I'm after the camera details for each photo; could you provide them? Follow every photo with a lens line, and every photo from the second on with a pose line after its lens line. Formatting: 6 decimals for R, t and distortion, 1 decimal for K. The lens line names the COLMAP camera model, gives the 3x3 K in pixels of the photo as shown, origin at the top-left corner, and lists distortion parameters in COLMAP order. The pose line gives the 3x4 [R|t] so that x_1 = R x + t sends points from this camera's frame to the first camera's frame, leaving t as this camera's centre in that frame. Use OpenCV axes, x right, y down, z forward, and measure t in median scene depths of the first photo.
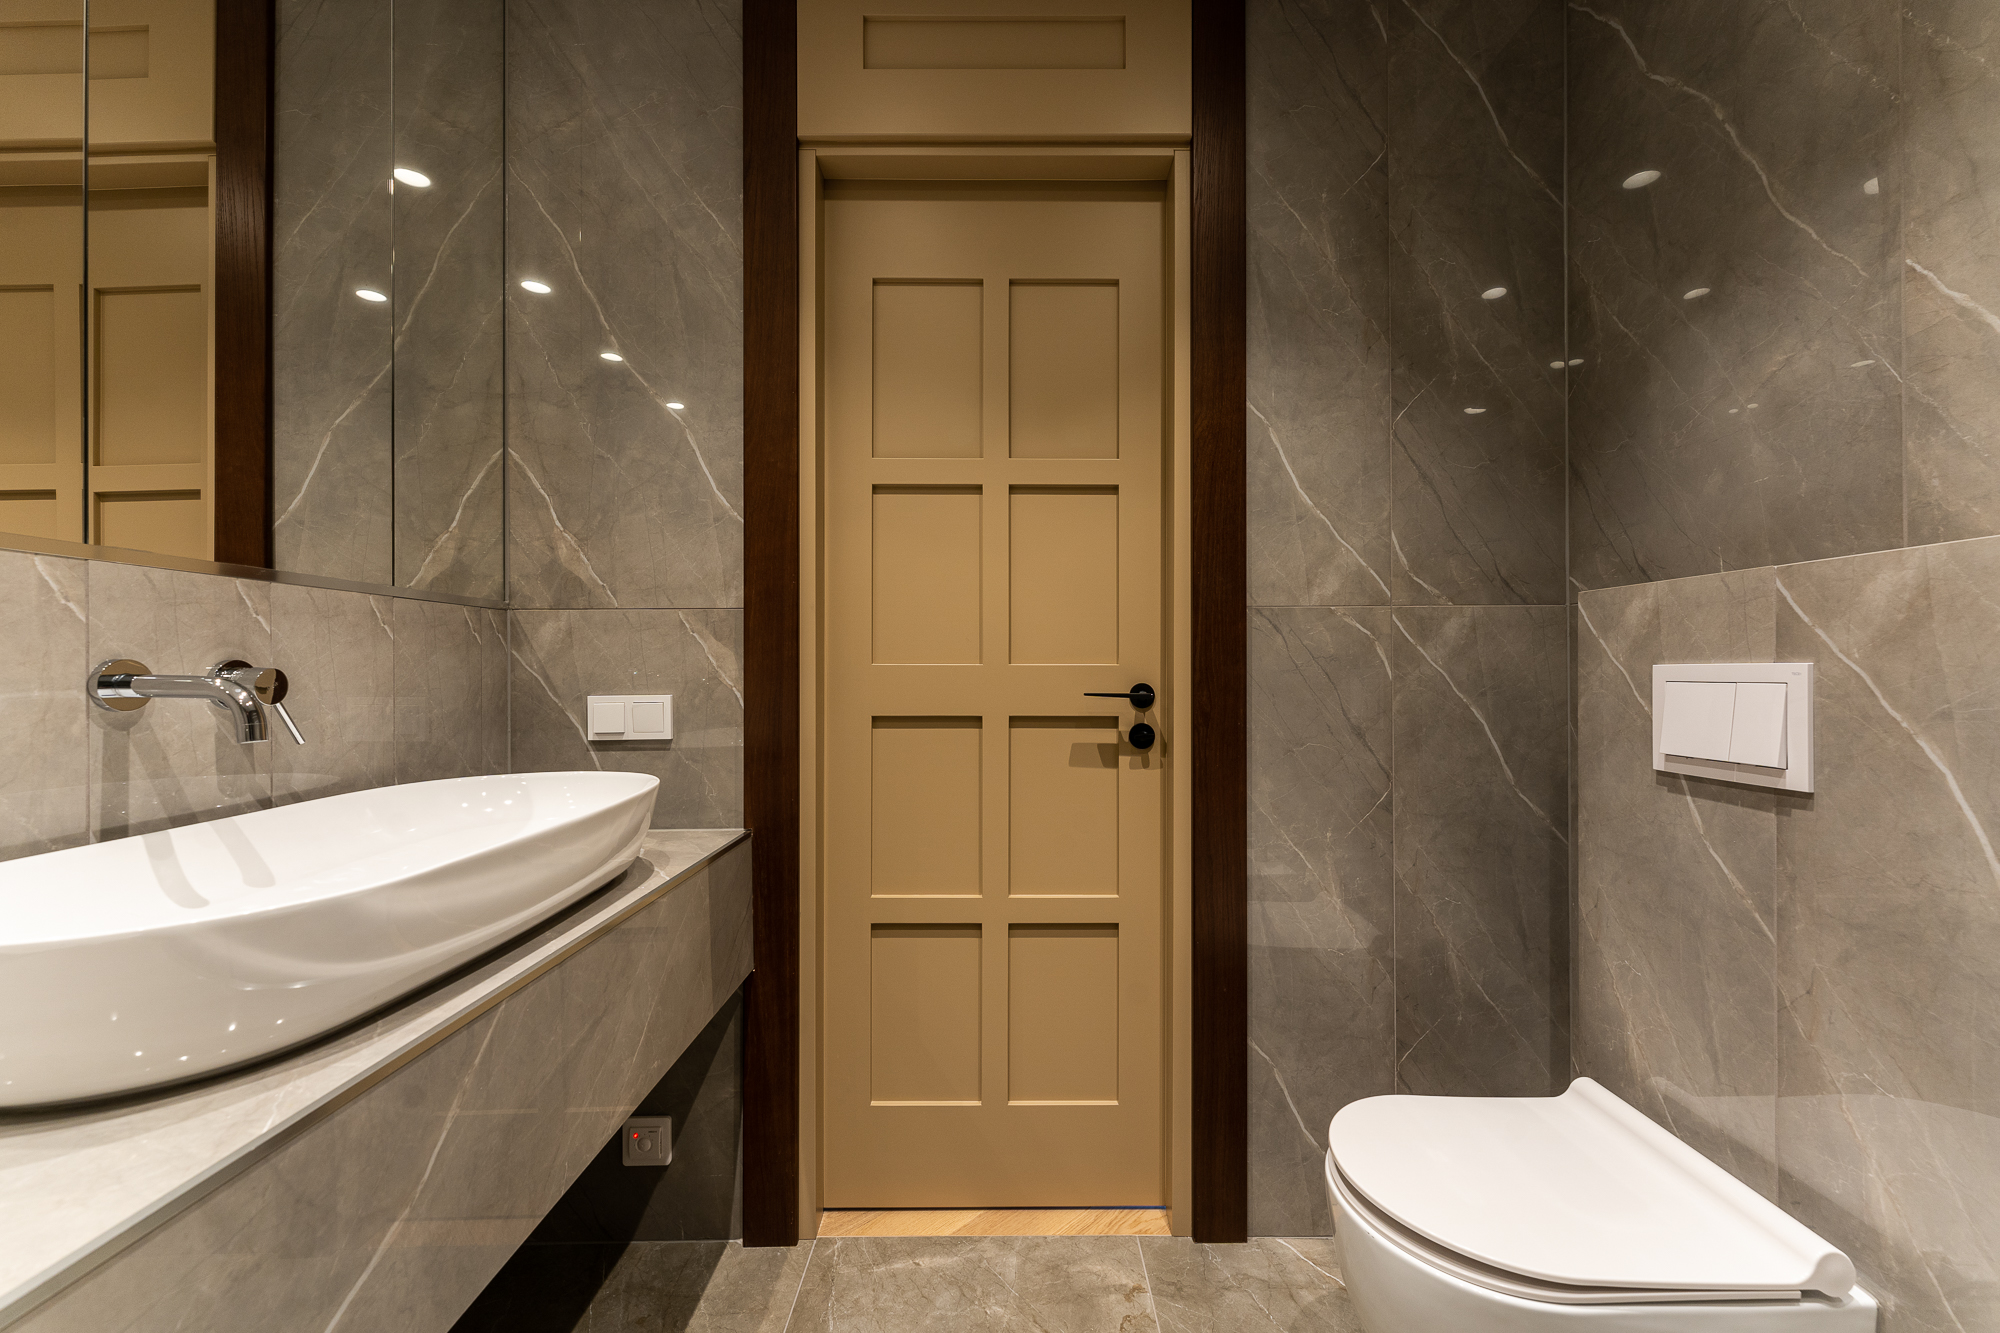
lens RADIAL K [[778.0, 0, 1000.0], [0, 778.0, 666.5], [0, 0, 1]] dist [-0.000640, -0.000088]
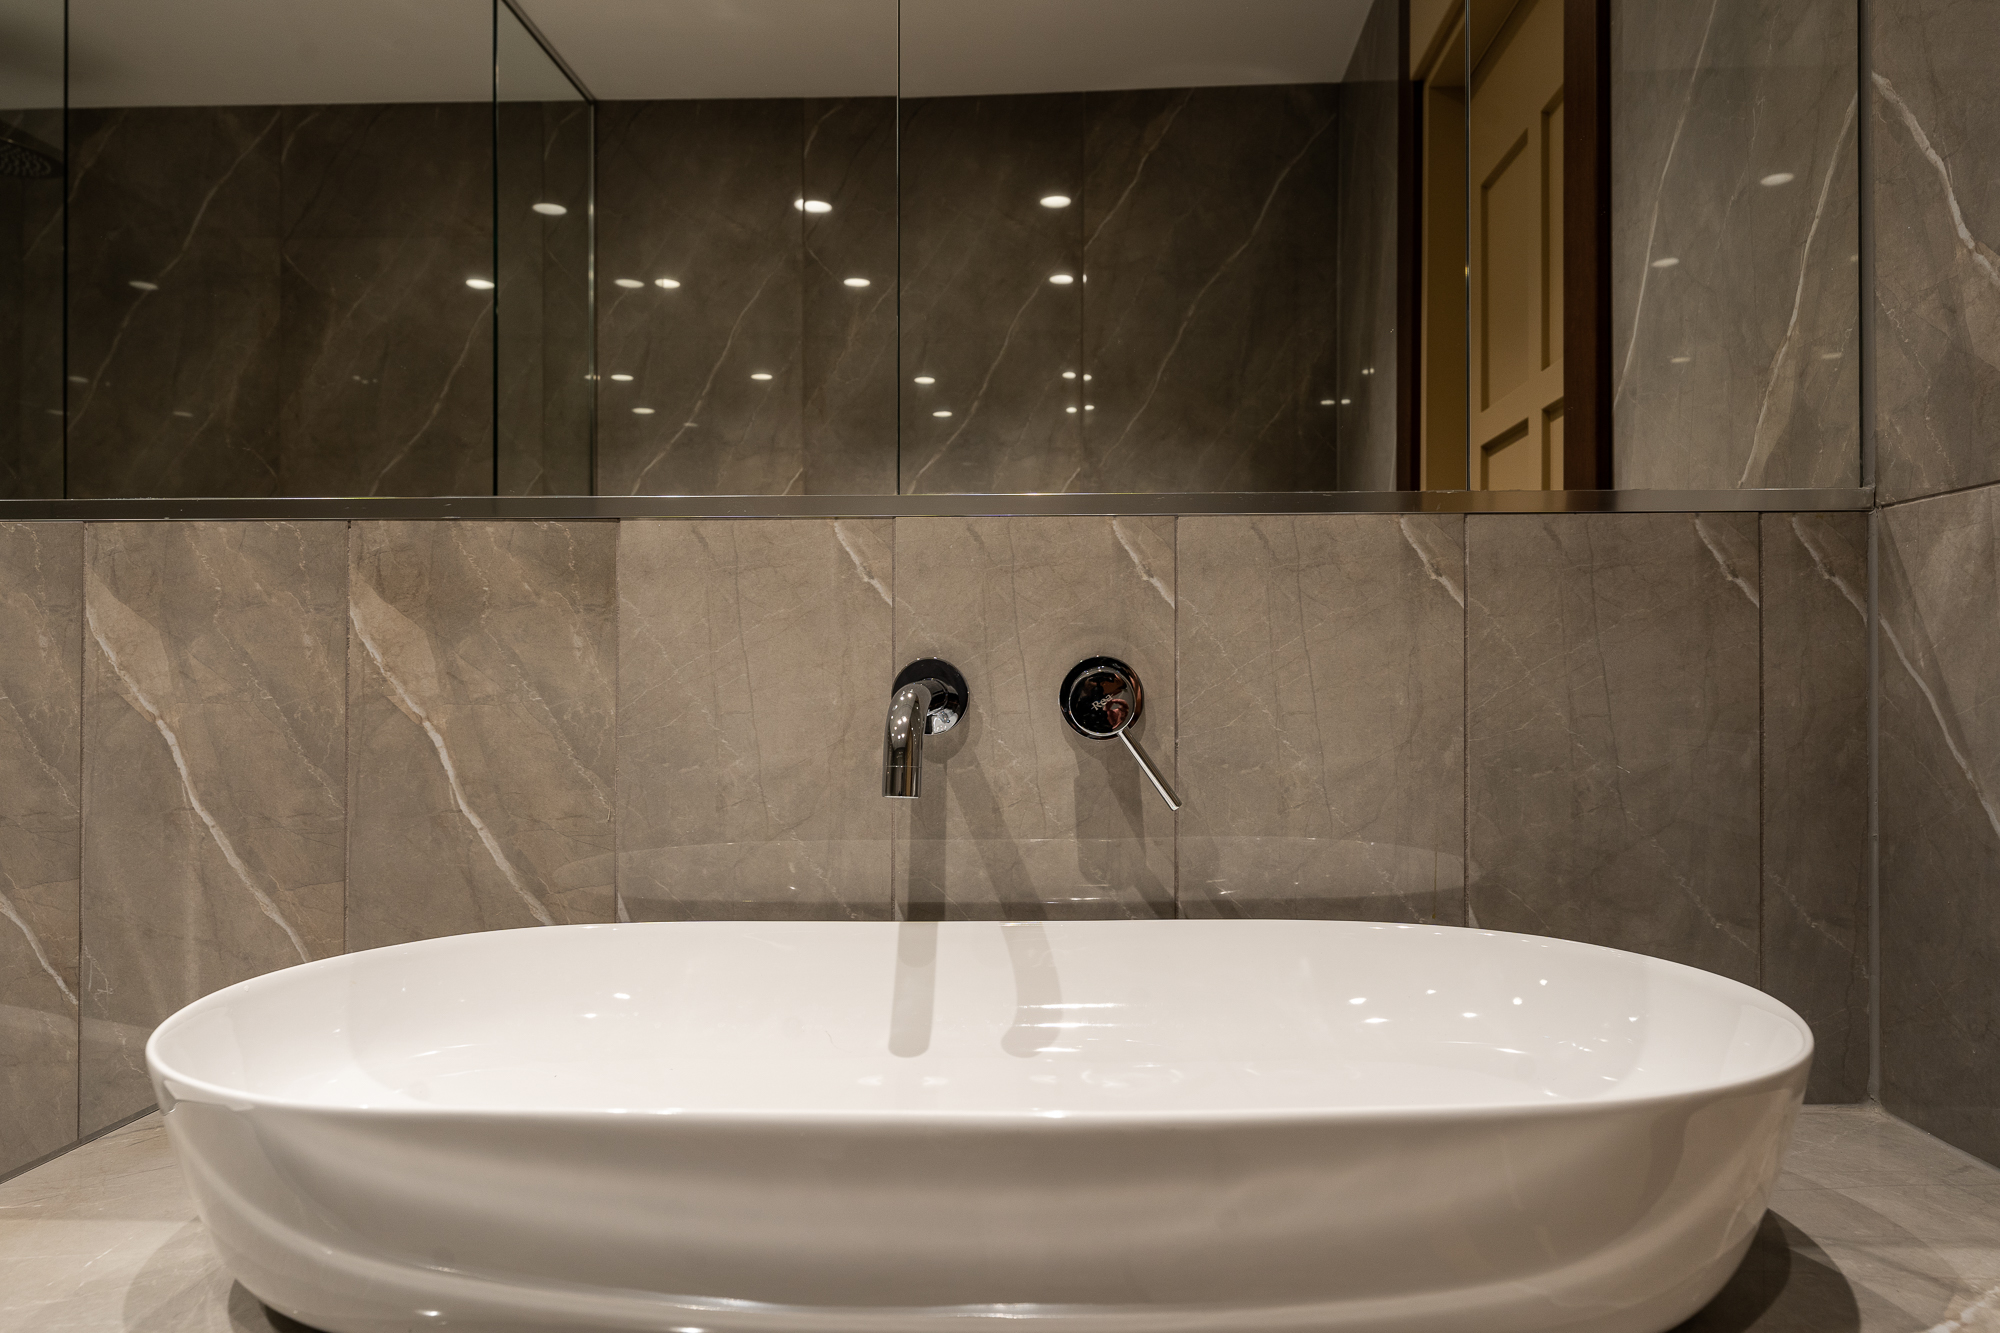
lens RADIAL K [[1330.6, 0, 1000.0], [0, 1330.6, 666.5], [0, 0, 1]] dist [0.001592, 0.000610]
pose [[-0.037359, -0.008063, -0.999269, 0.027643], [0.005867, 0.999948, -0.008288, 0.008176], [0.999285, -0.006172, -0.037310, 1.035010]]
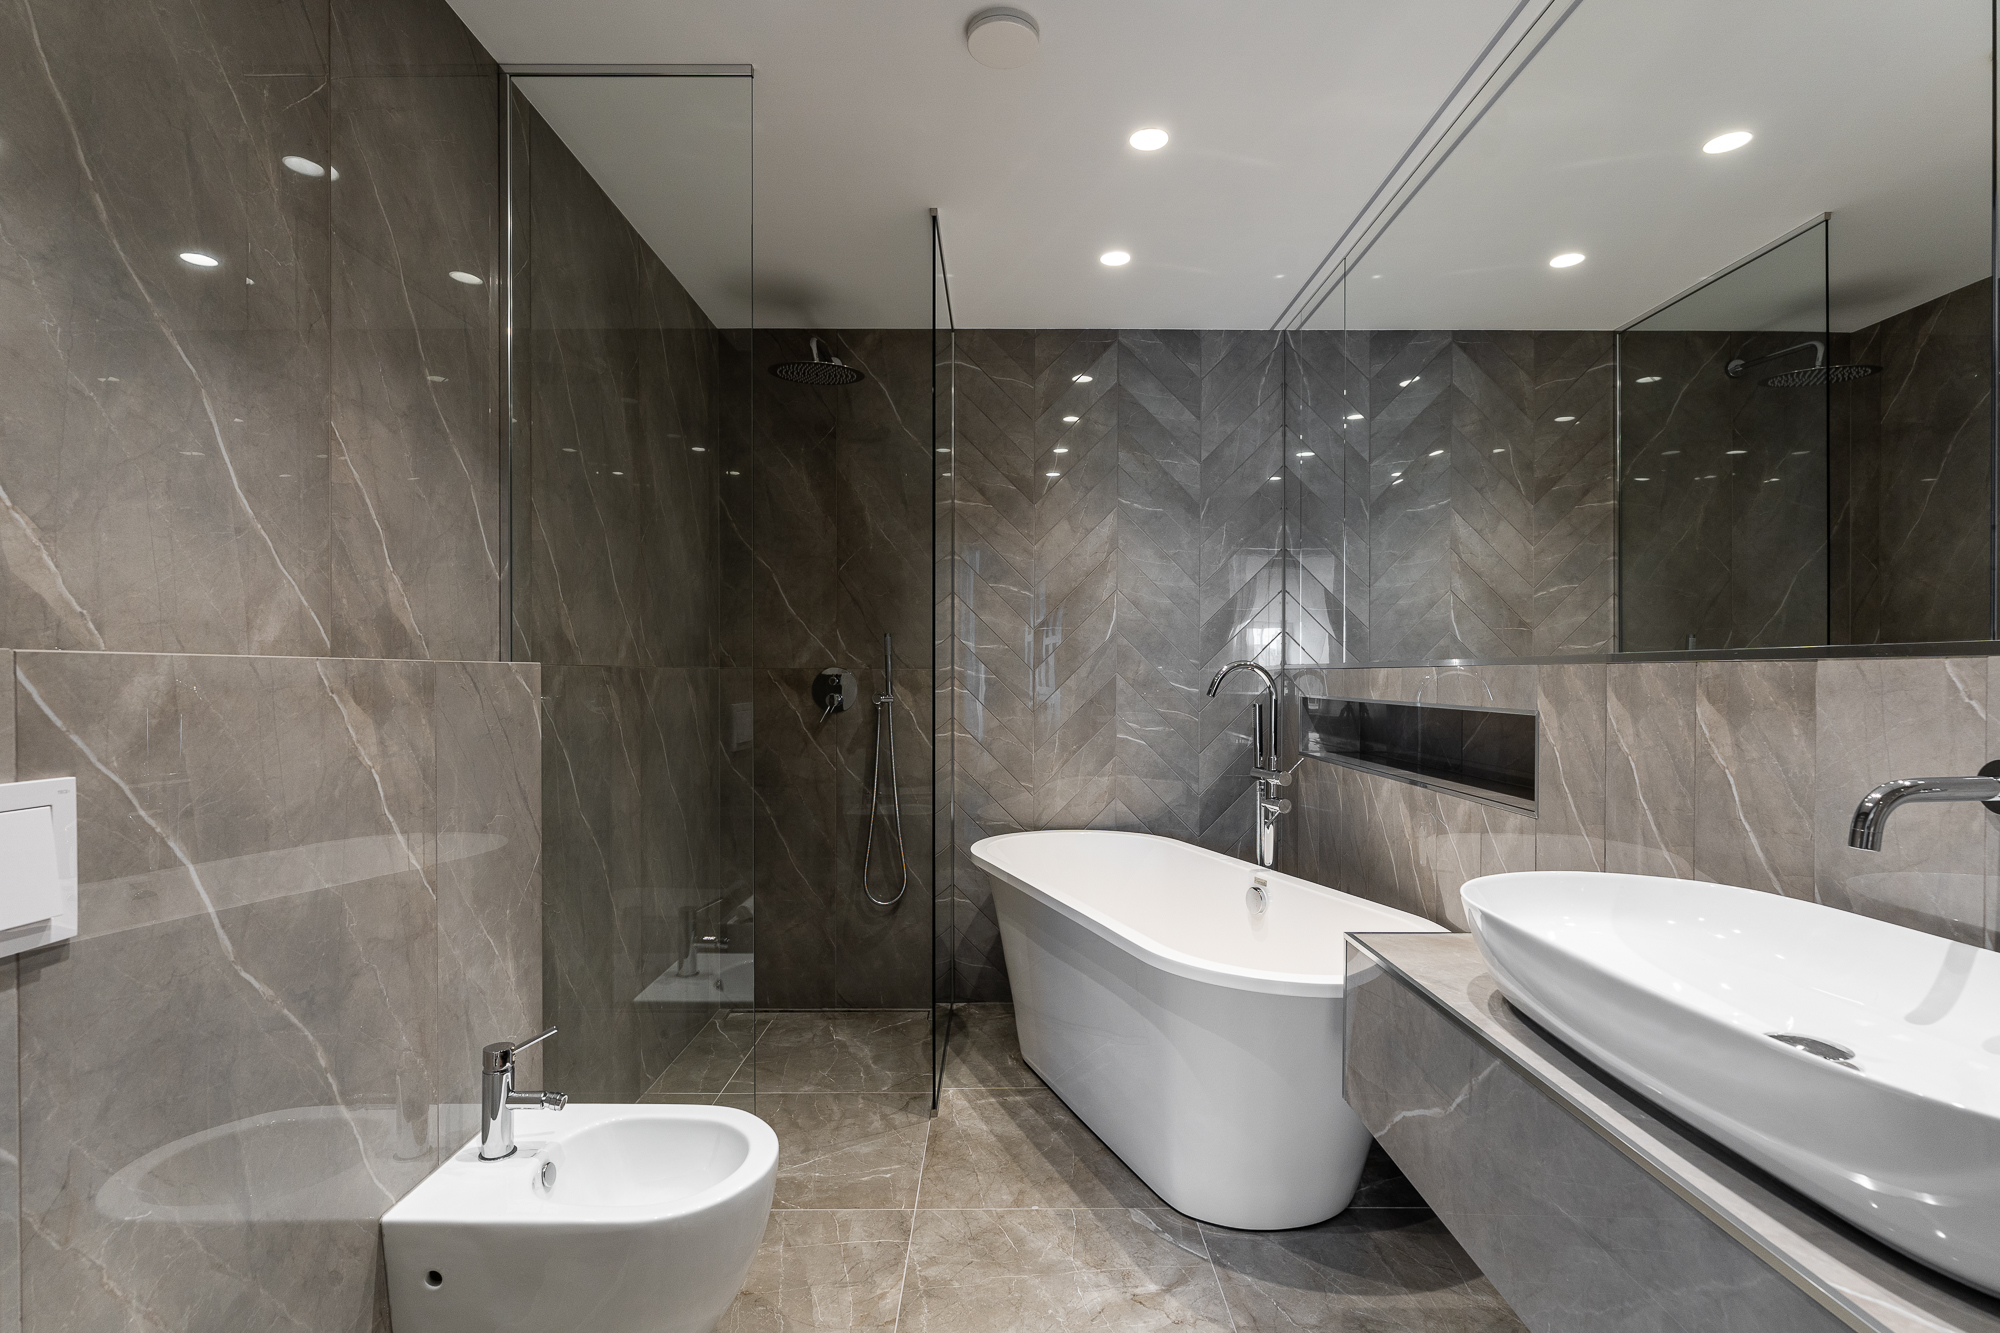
lens RADIAL K [[980.7, 0, 1000.0], [0, 980.7, 666.5], [0, 0, 1]] dist [-0.001927, -0.000283]
pose [[-0.999978, 0.003691, -0.005554, 0.076184], [0.003750, 0.999937, -0.010615, -0.105404], [0.005514, -0.010635, -0.999928, 2.027364]]
